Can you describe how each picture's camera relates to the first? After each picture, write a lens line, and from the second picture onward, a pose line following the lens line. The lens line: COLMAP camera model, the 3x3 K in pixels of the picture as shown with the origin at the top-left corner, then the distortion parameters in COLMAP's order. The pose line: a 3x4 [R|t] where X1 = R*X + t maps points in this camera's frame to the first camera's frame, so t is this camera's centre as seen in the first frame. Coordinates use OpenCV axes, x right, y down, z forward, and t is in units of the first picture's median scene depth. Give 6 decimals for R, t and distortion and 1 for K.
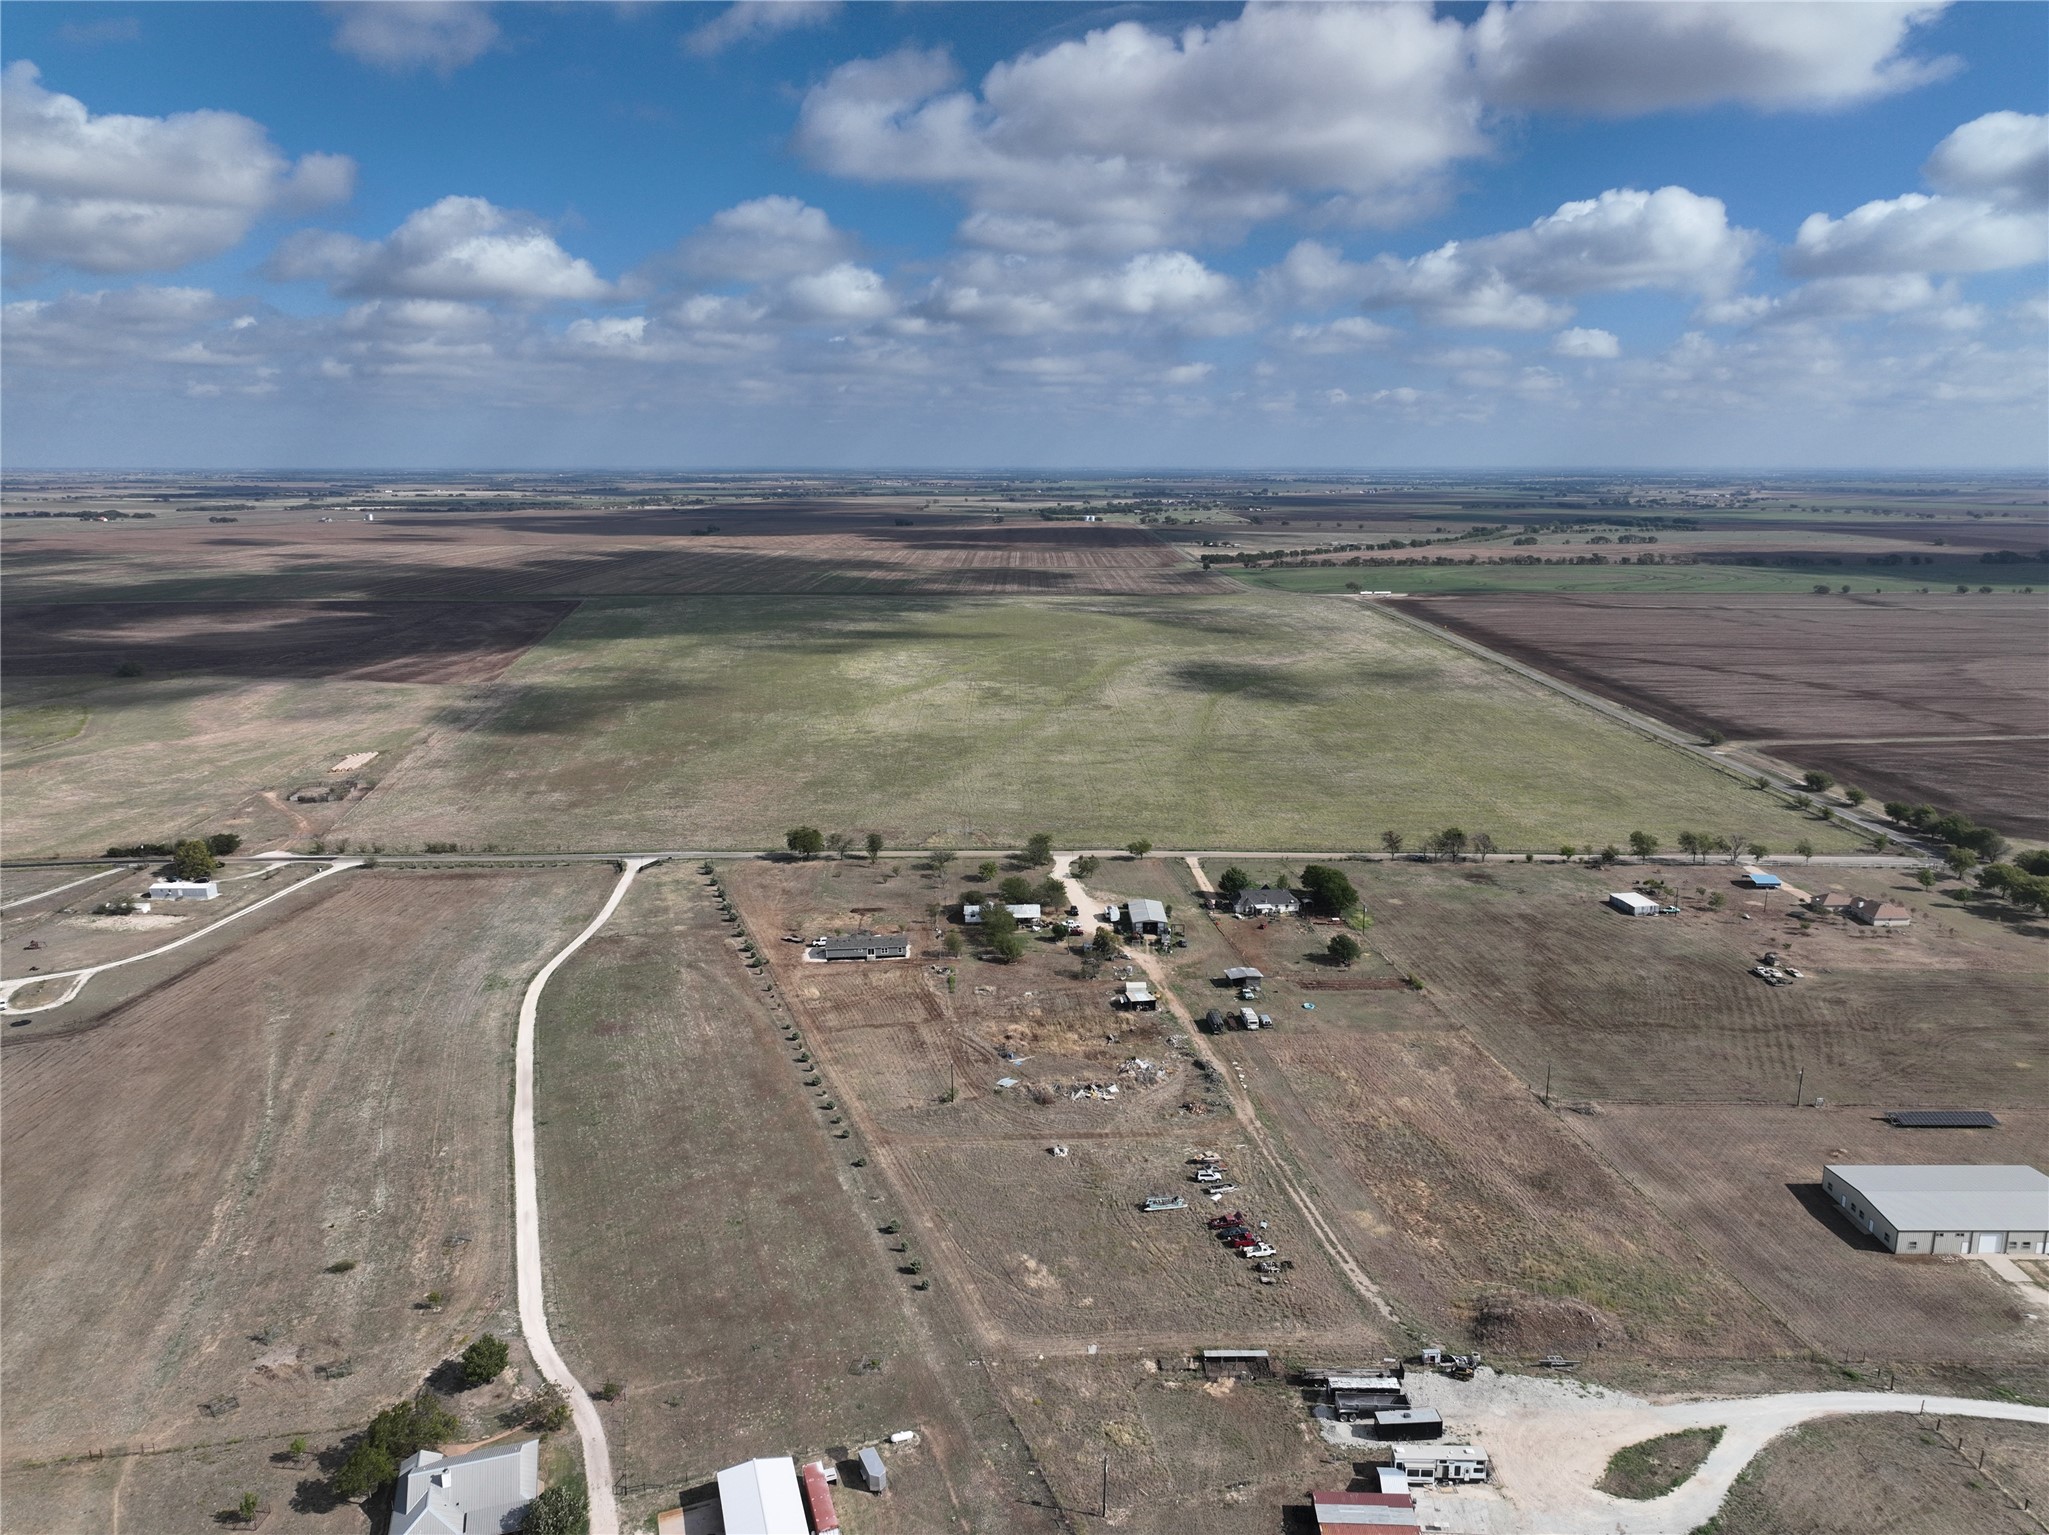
lens RADIAL K [[1441.3, 0, 1029.6], [0, 1441.3, 772.8], [0, 0, 1]] dist [-0.008763, 0.027076]
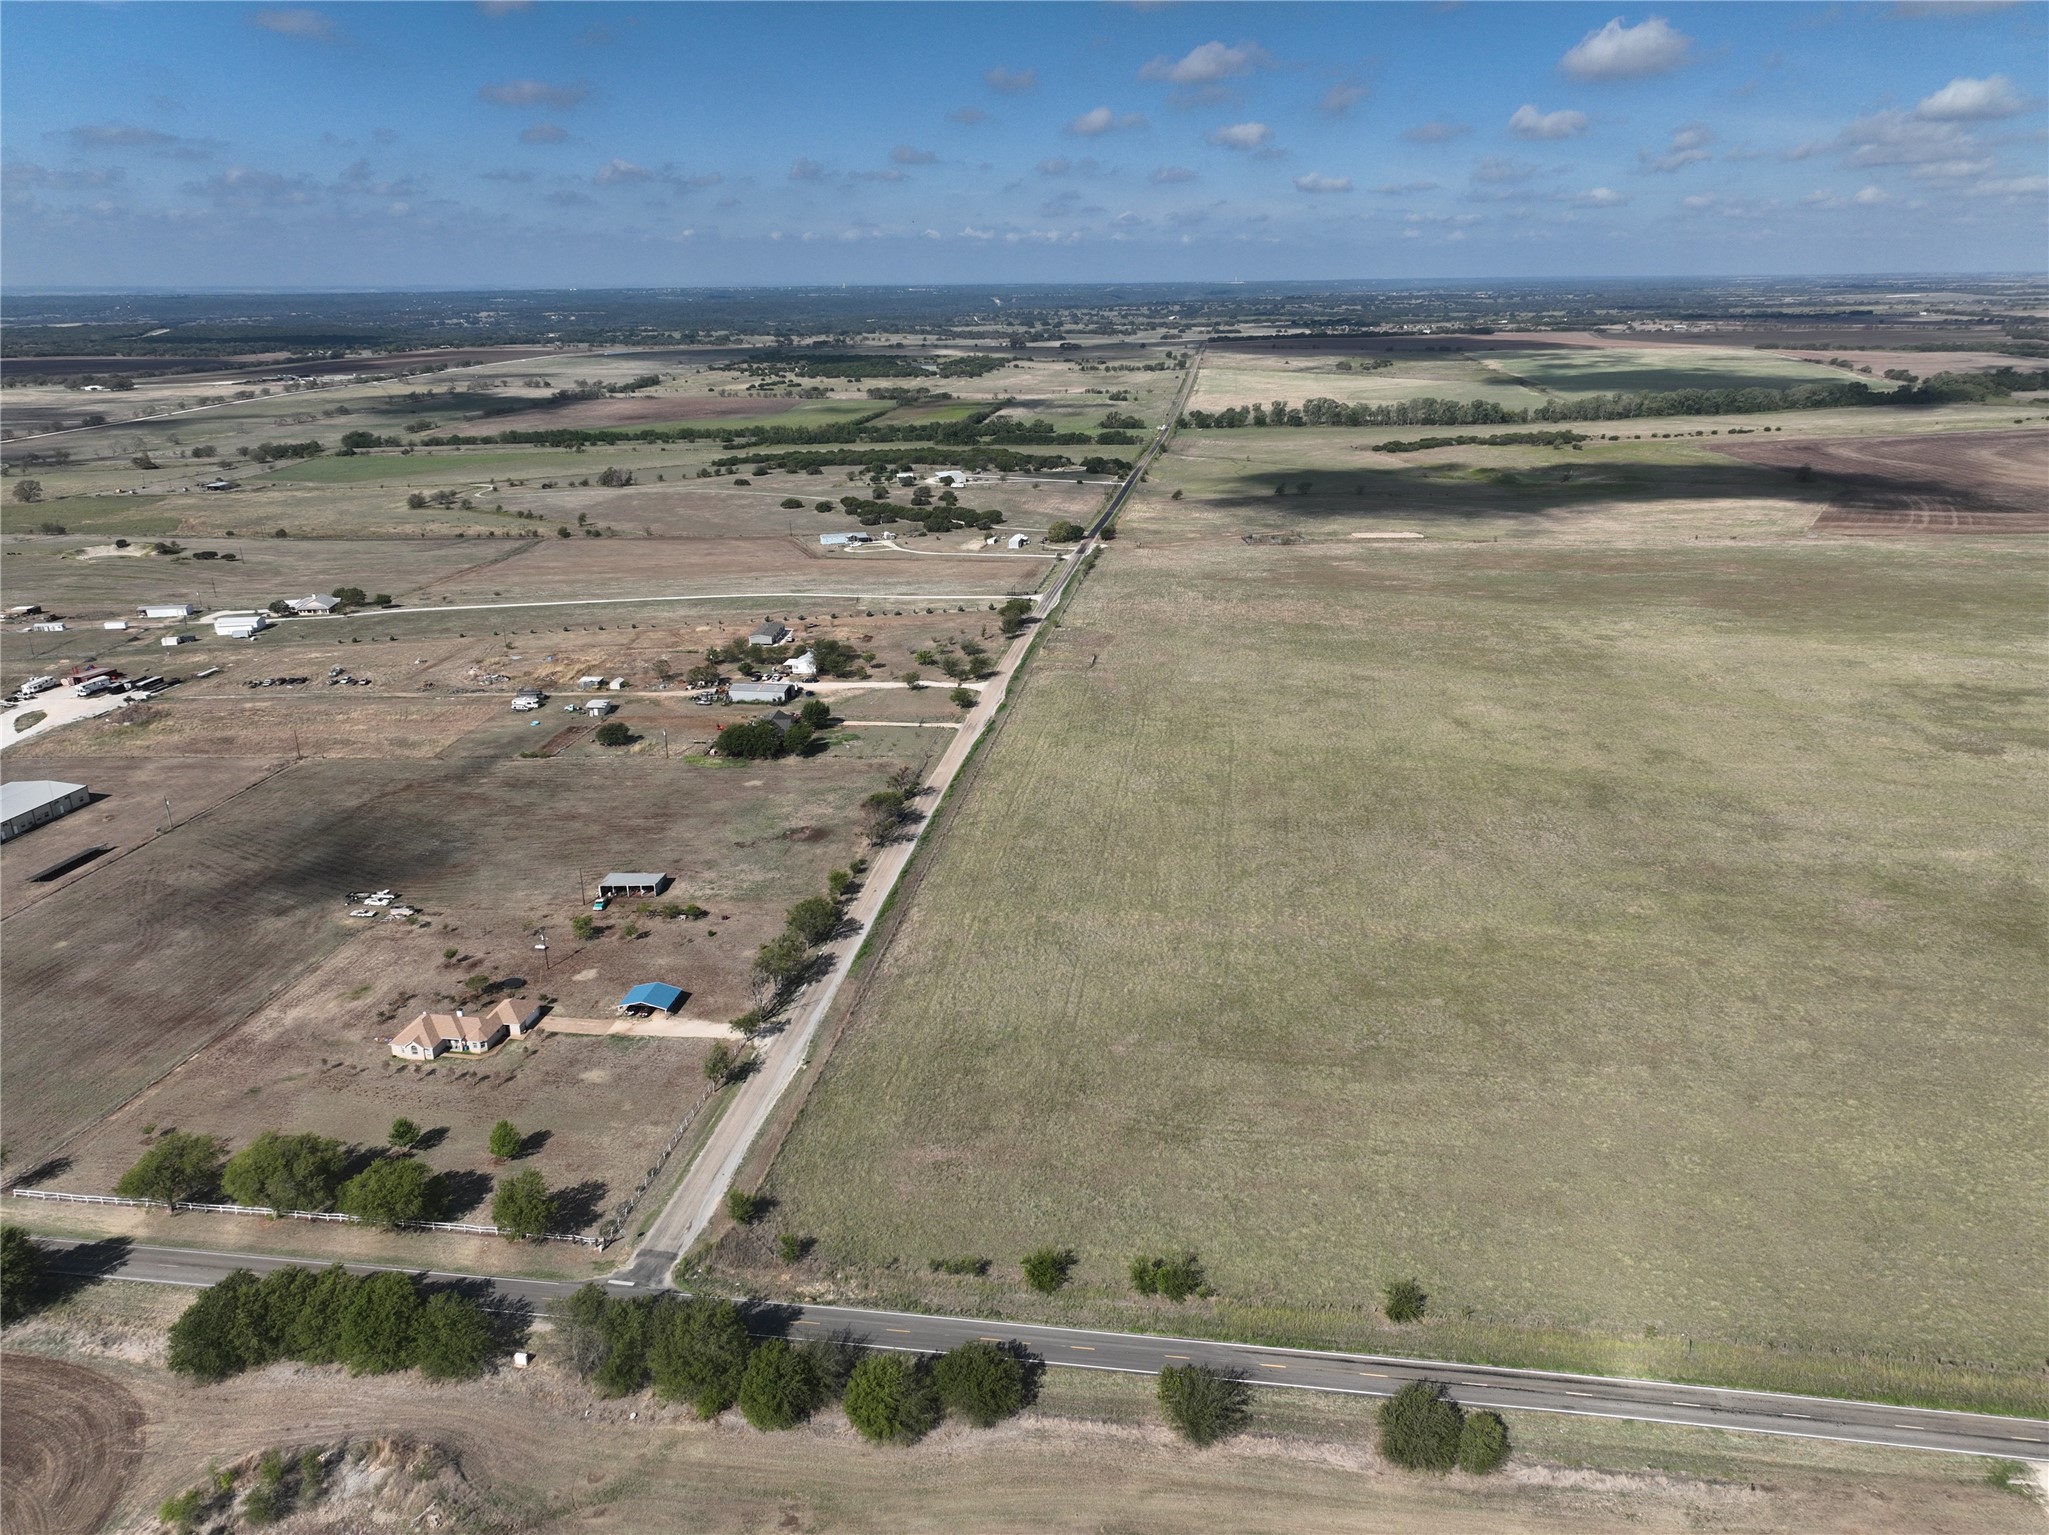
lens RADIAL K [[1432.7, 0, 1024.5], [0, 1432.7, 767.5], [0, 0, 1]] dist [0.004188, 0.005219]
pose [[-0.159969, 0.326233, -0.931655, 0.947048], [-0.205001, 0.912253, 0.354639, -0.244771], [0.965601, 0.247722, -0.079054, 1.098584]]
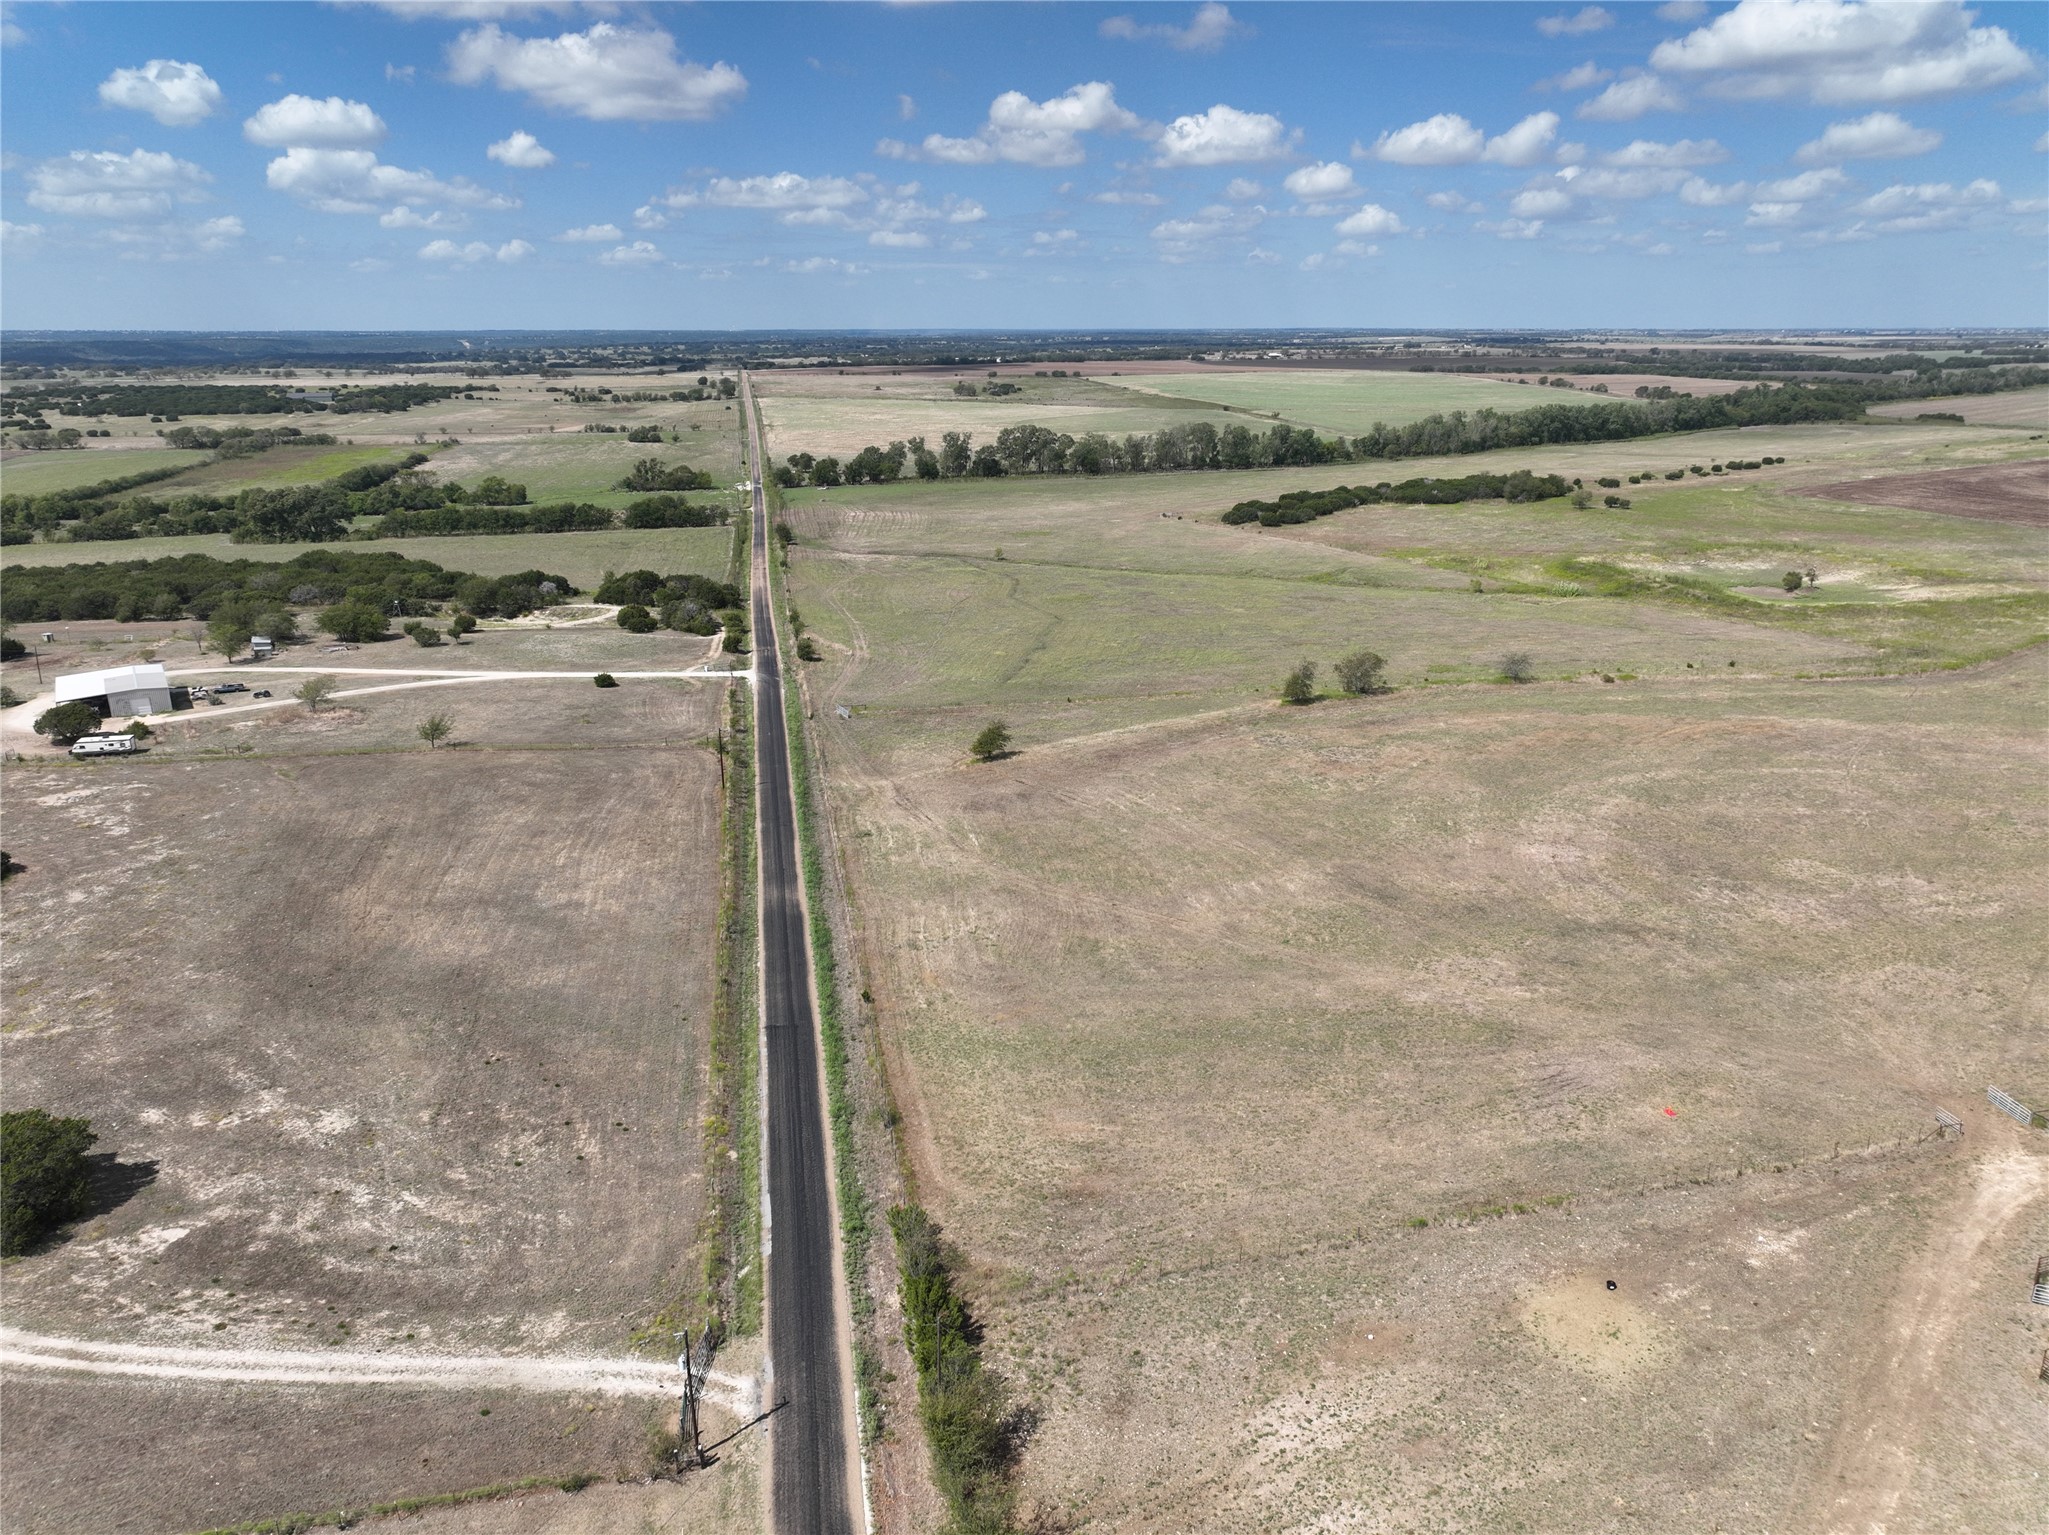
lens RADIAL K [[1443.0, 0, 1031.1], [0, 1443.0, 767.9], [0, 0, 1]] dist [-0.009006, 0.027793]
pose [[0.175707, 0.292386, -0.940020, -0.443817], [-0.211315, 0.943819, 0.254069, -0.072013], [0.961495, 0.153999, 0.227621, 0.956127]]
